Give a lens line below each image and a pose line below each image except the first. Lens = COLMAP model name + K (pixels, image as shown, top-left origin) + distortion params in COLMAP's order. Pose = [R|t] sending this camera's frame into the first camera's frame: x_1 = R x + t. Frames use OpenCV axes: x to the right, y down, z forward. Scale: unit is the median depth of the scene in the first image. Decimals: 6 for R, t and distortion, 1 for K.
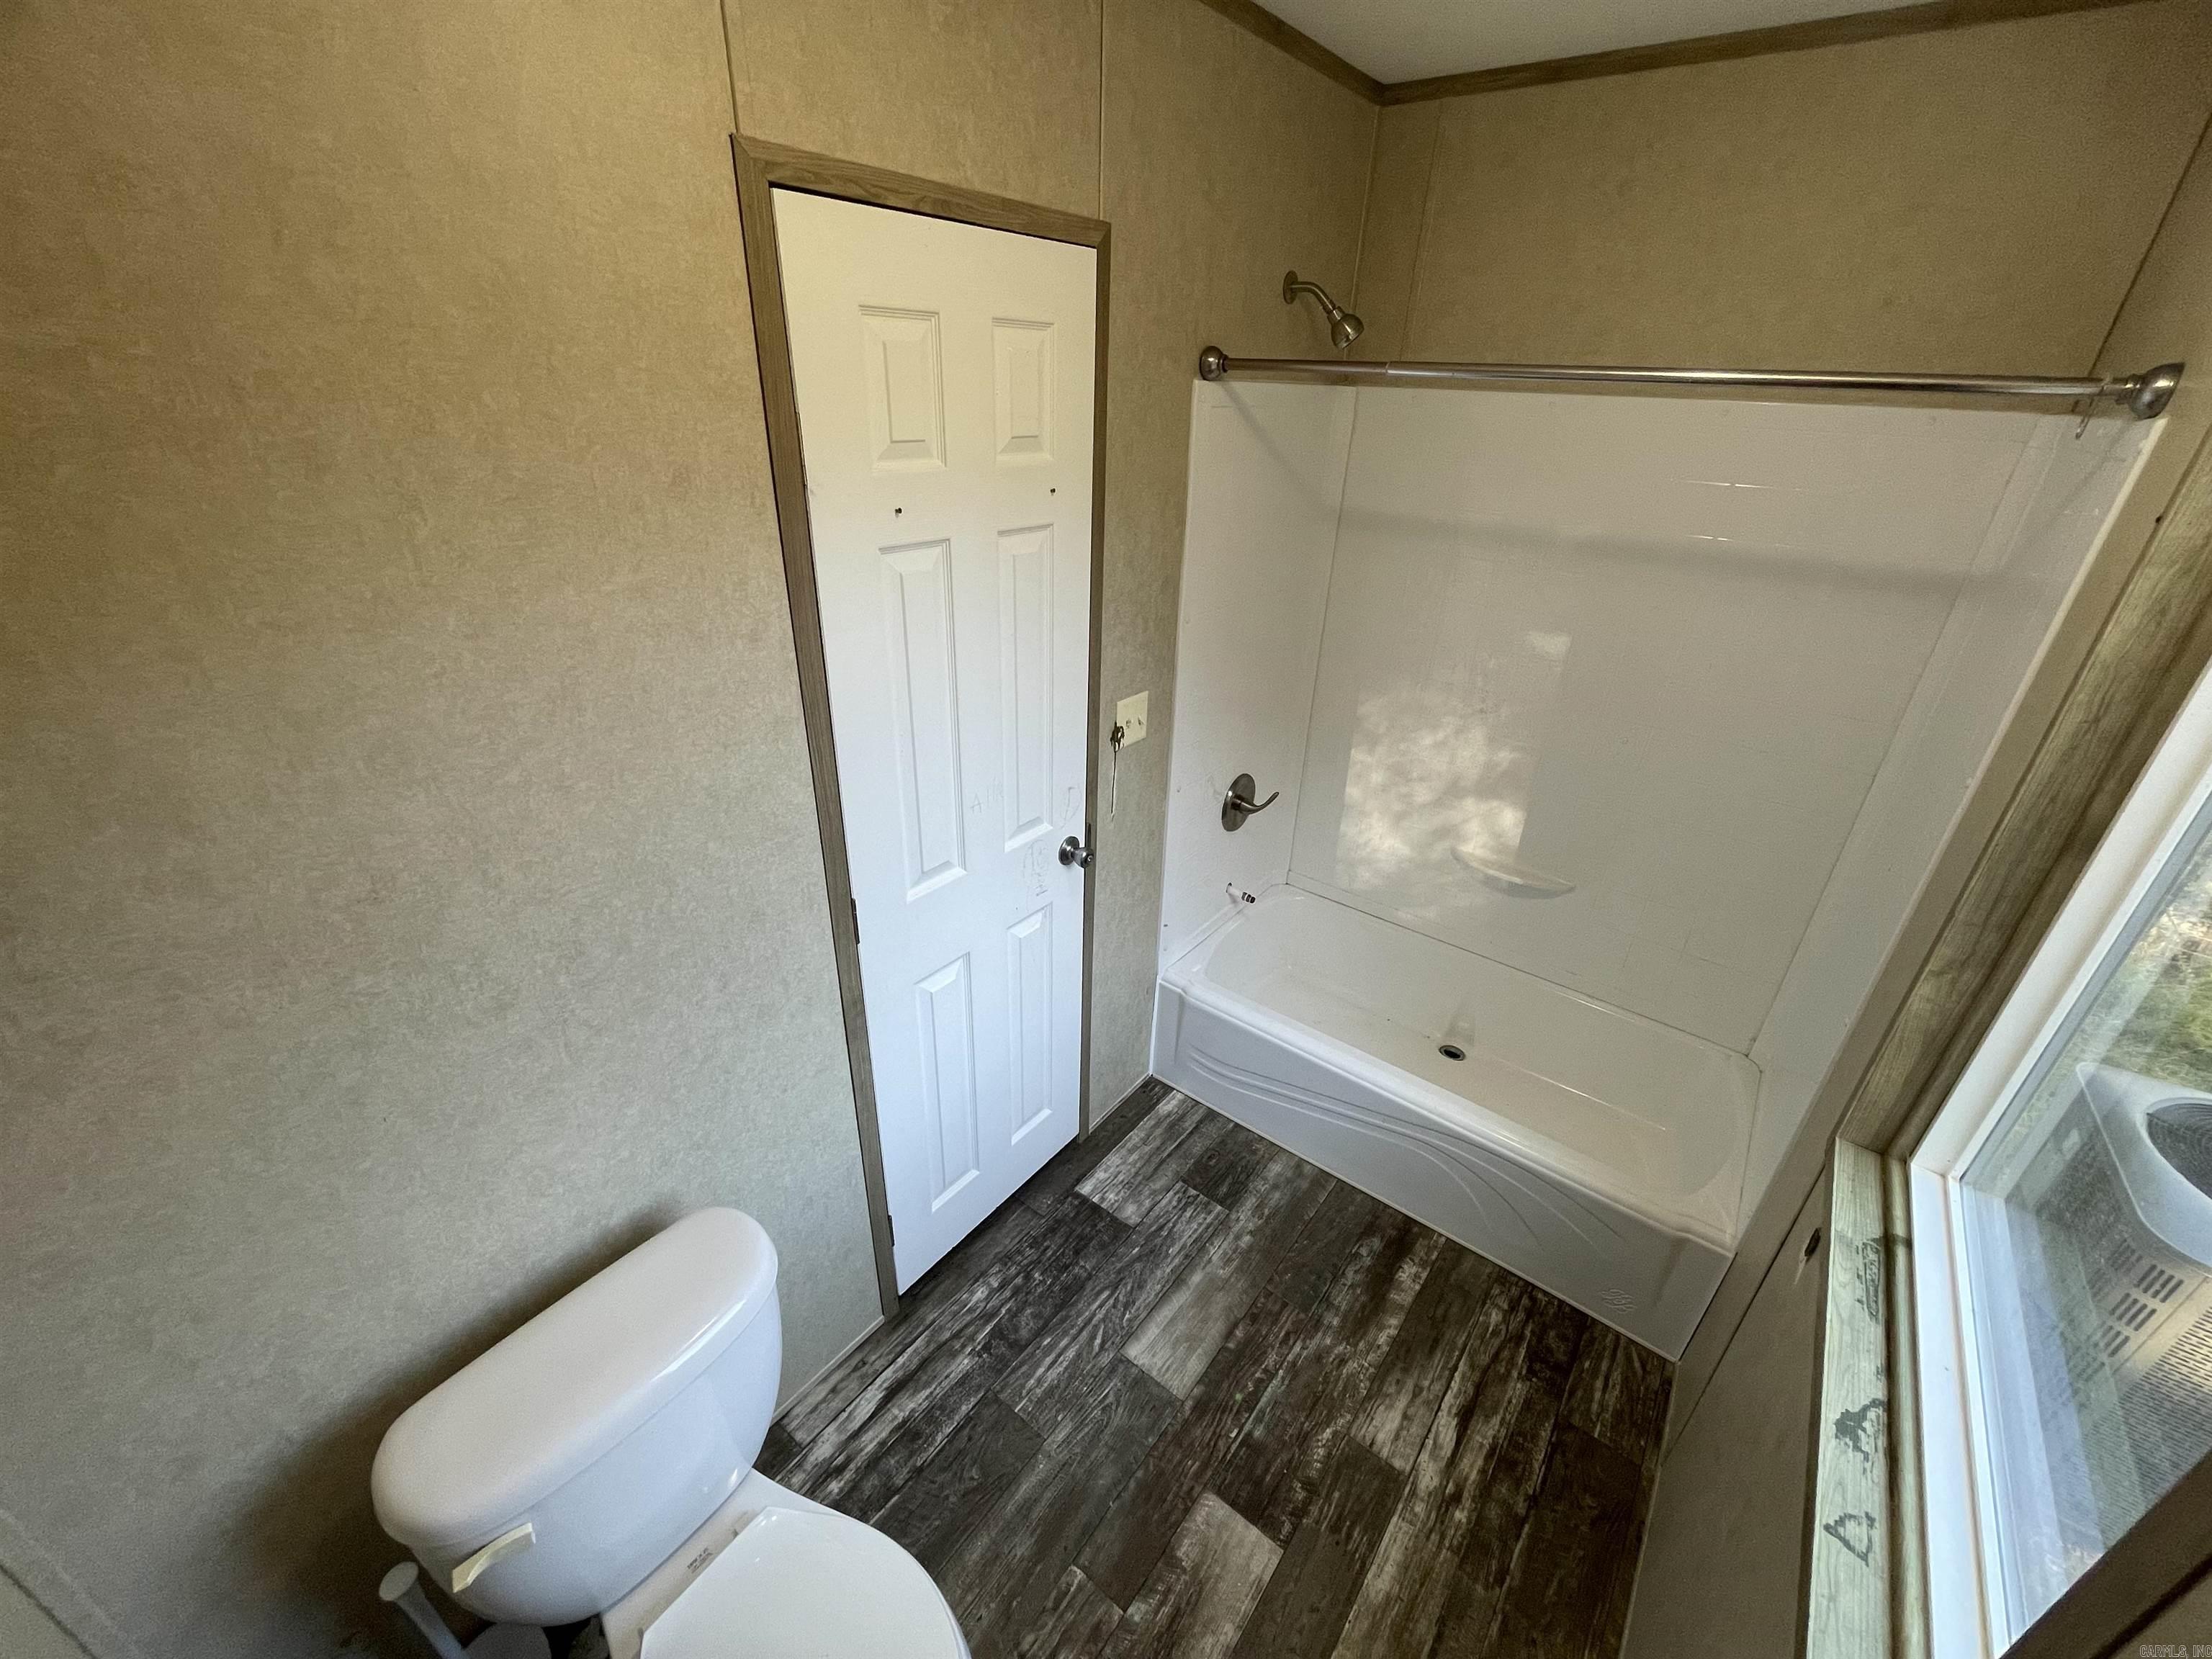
lens RADIAL K [[900.9, 0, 1104.0], [0, 900.9, 834.0], [0, 0, 1]] dist [0.000510, -0.000005]
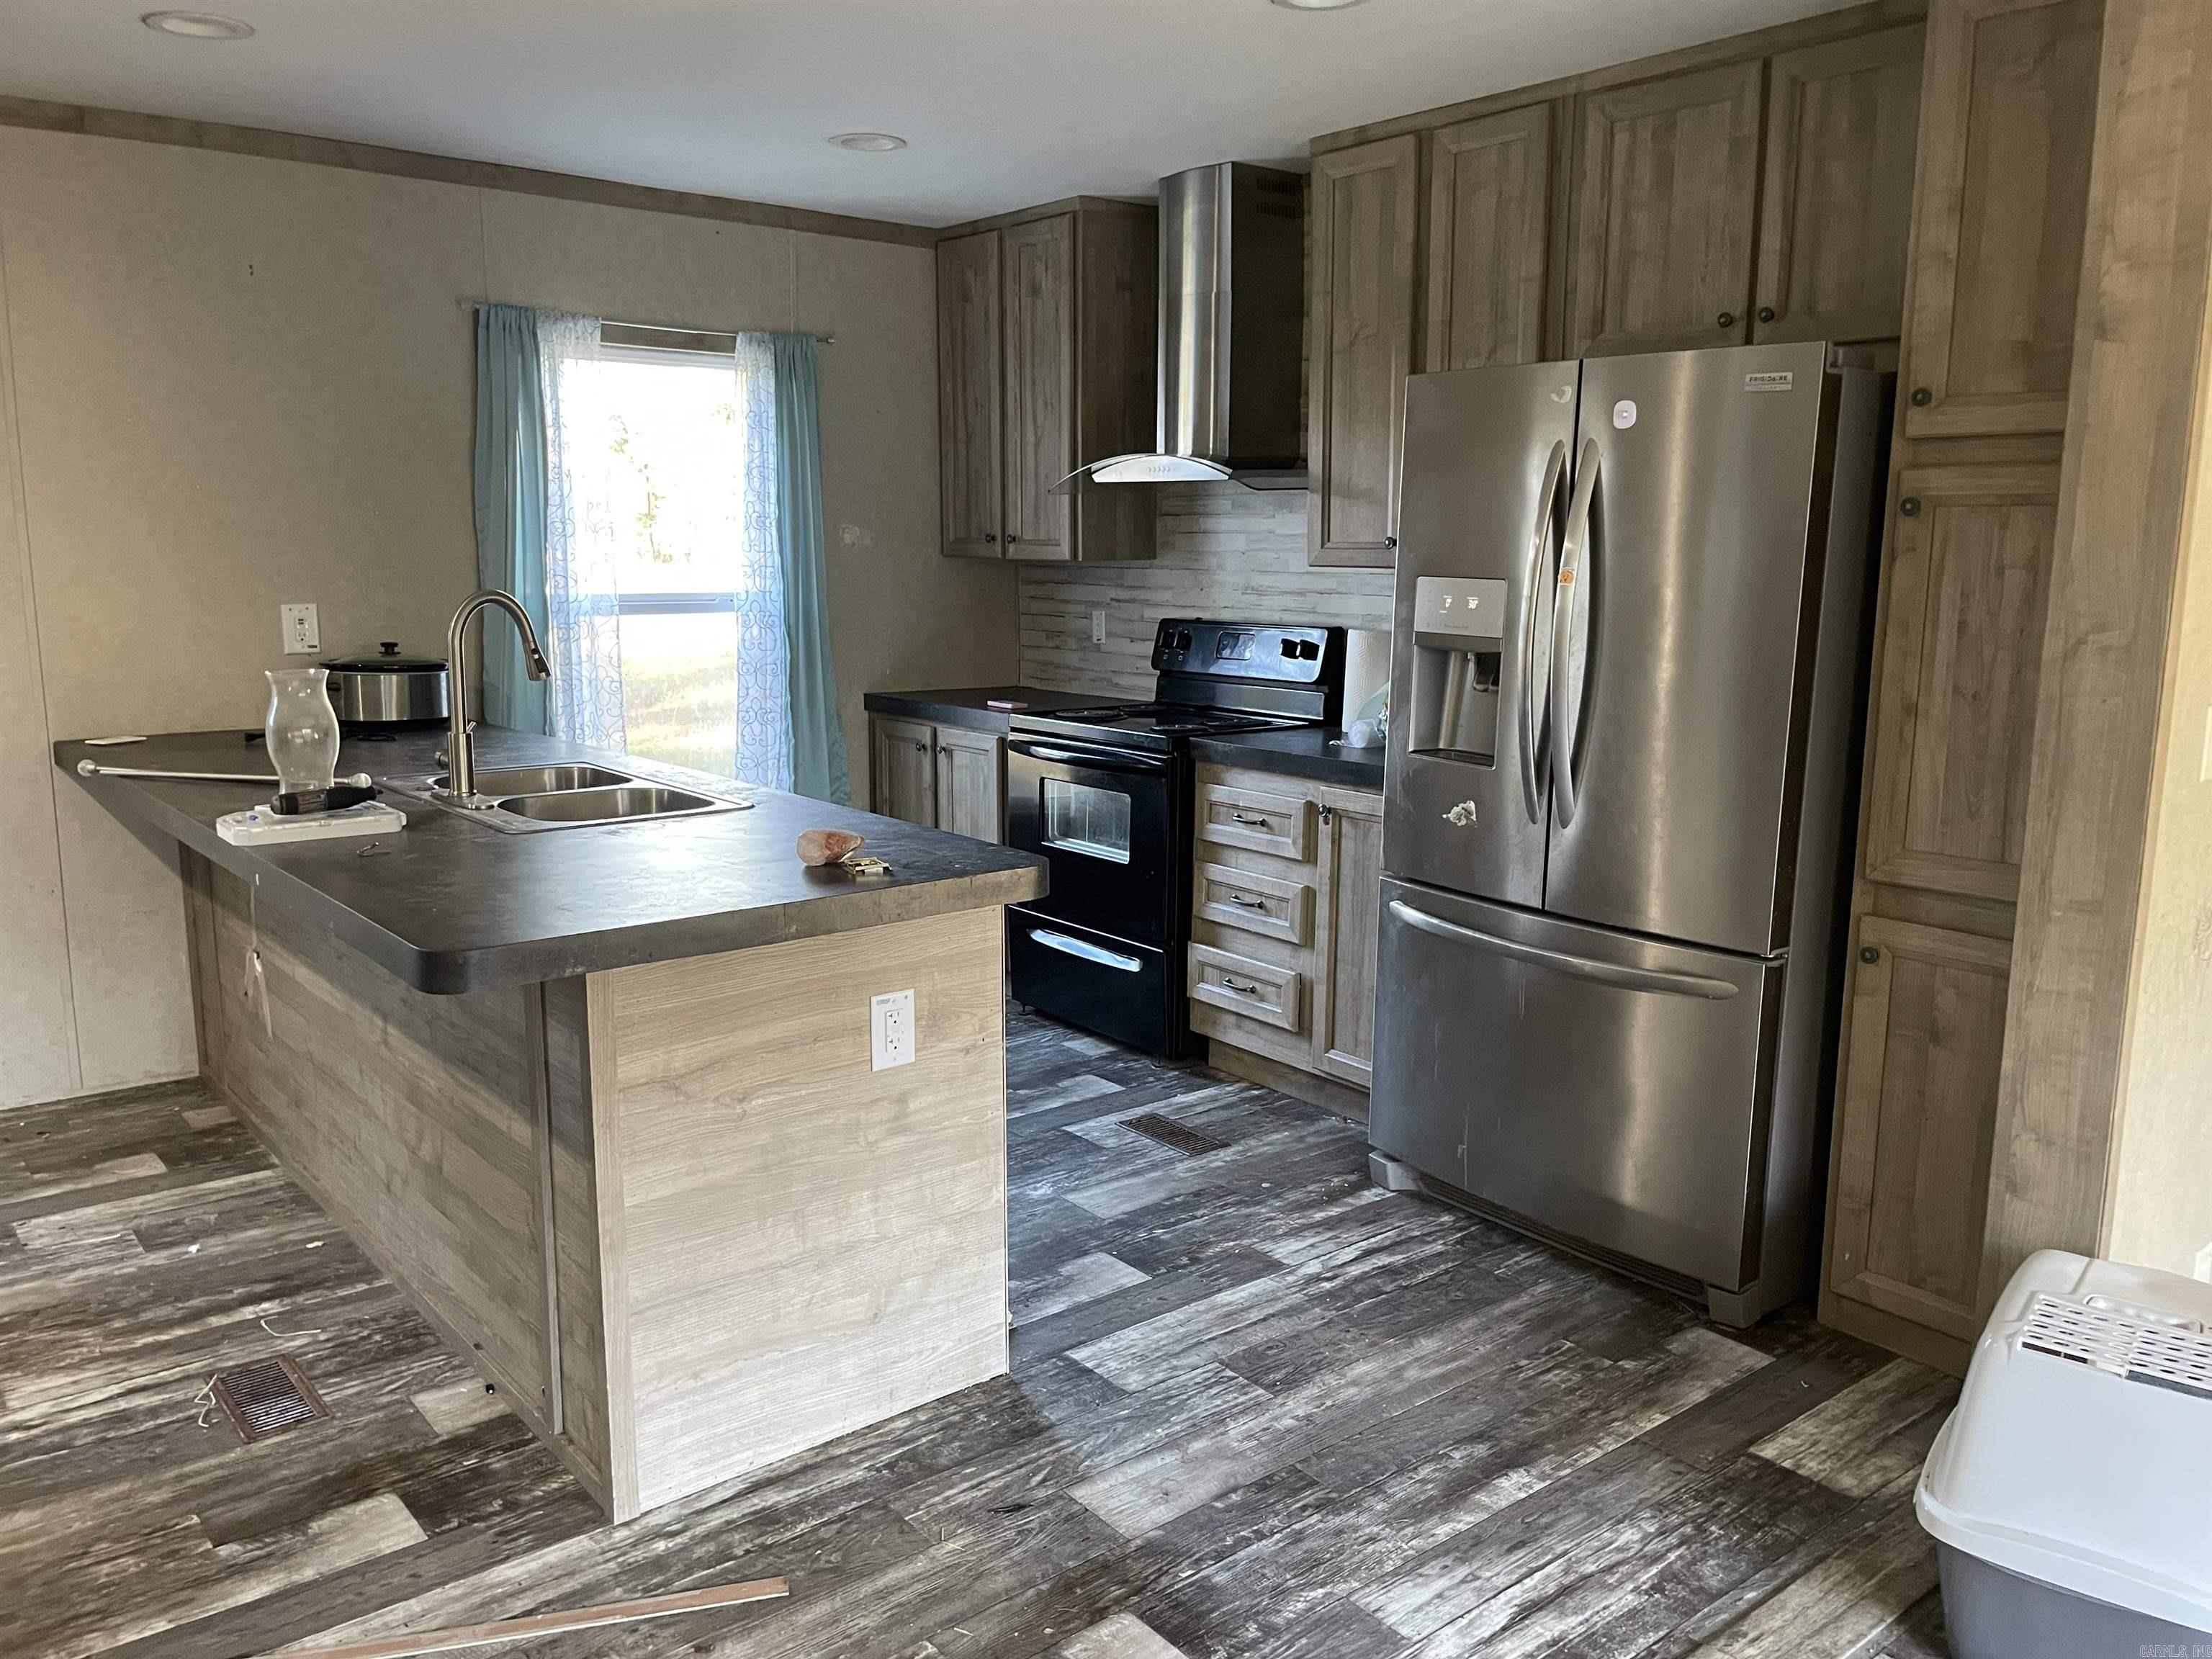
lens RADIAL K [[1681.5, 0, 1109.2], [0, 1681.5, 829.5], [0, 0, 1]] dist [0.045512, 0.000605]
pose [[0.973635, 0.015885, -0.227560, 0.347809], [-0.083262, 0.953494, -0.289683, 0.448780], [0.212375, 0.300992, 0.929678, -0.411452]]
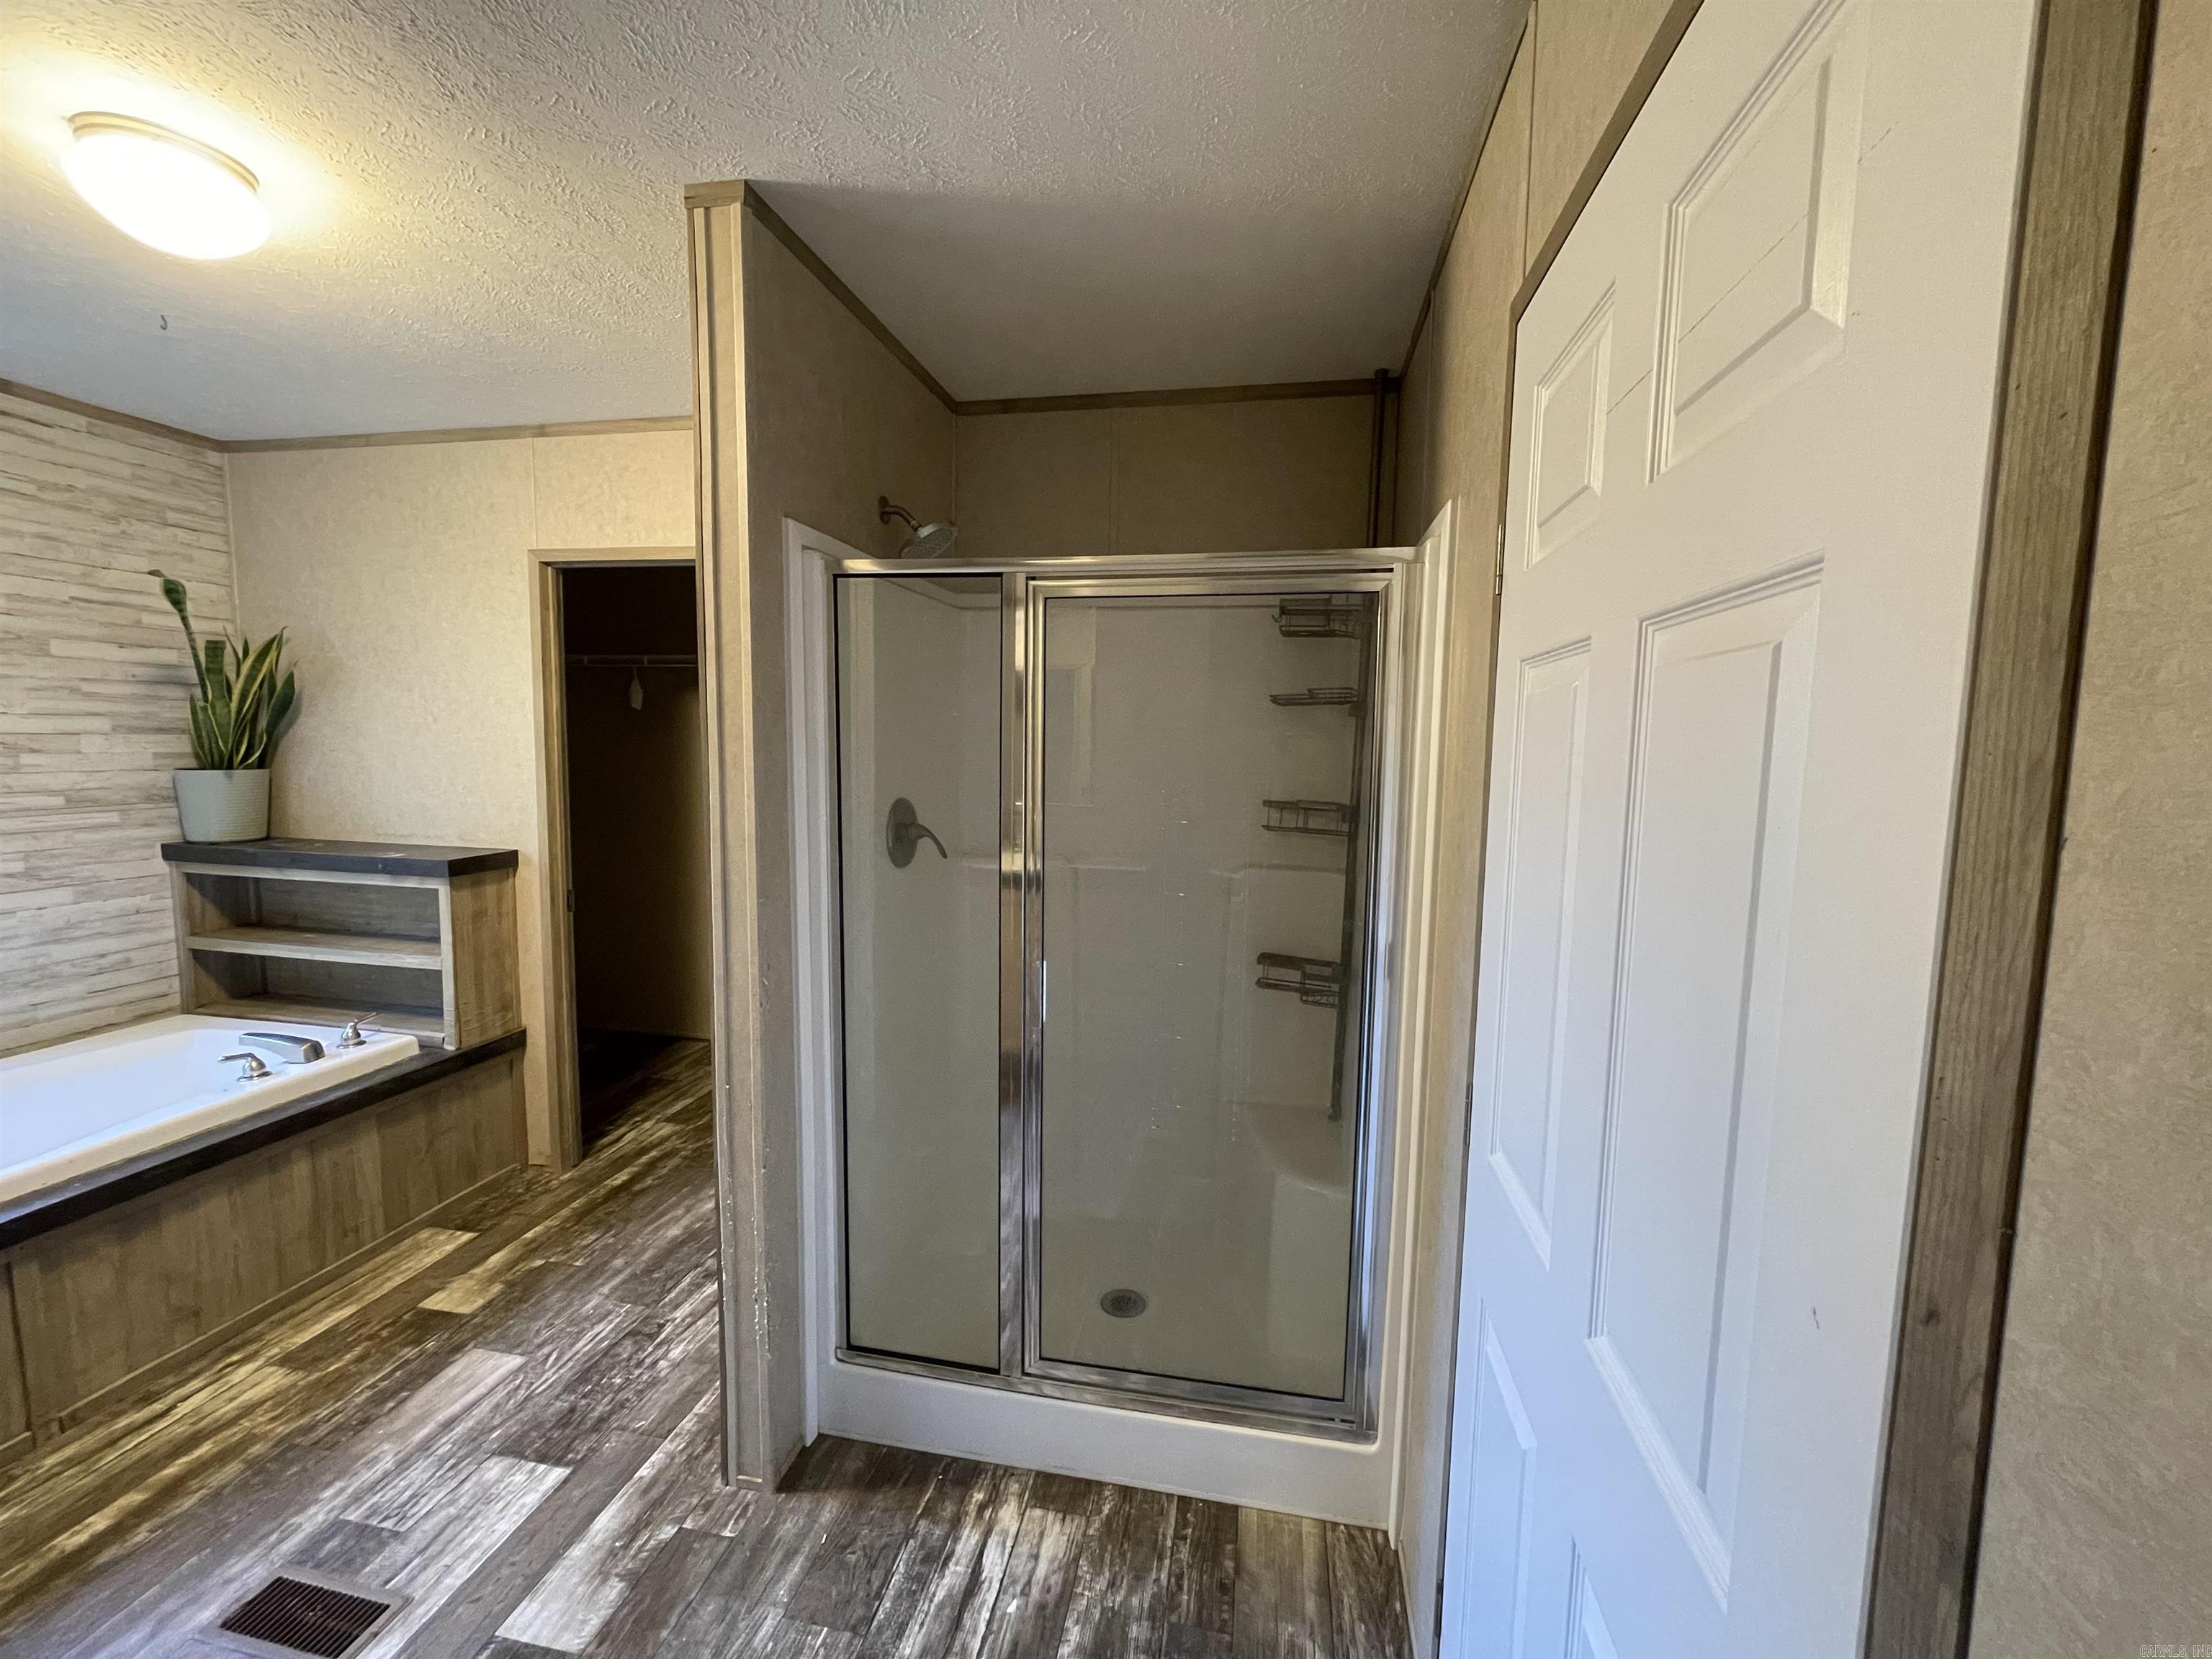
lens RADIAL K [[900.9, 0, 1107.7], [0, 900.9, 828.4], [0, 0, 1]] dist [0.000510, -0.000005]
pose [[-0.886329, -0.011132, -0.462922, -0.091302], [-0.256311, 0.844389, 0.470438, -0.692268], [0.385650, 0.535615, -0.751260, 1.736276]]
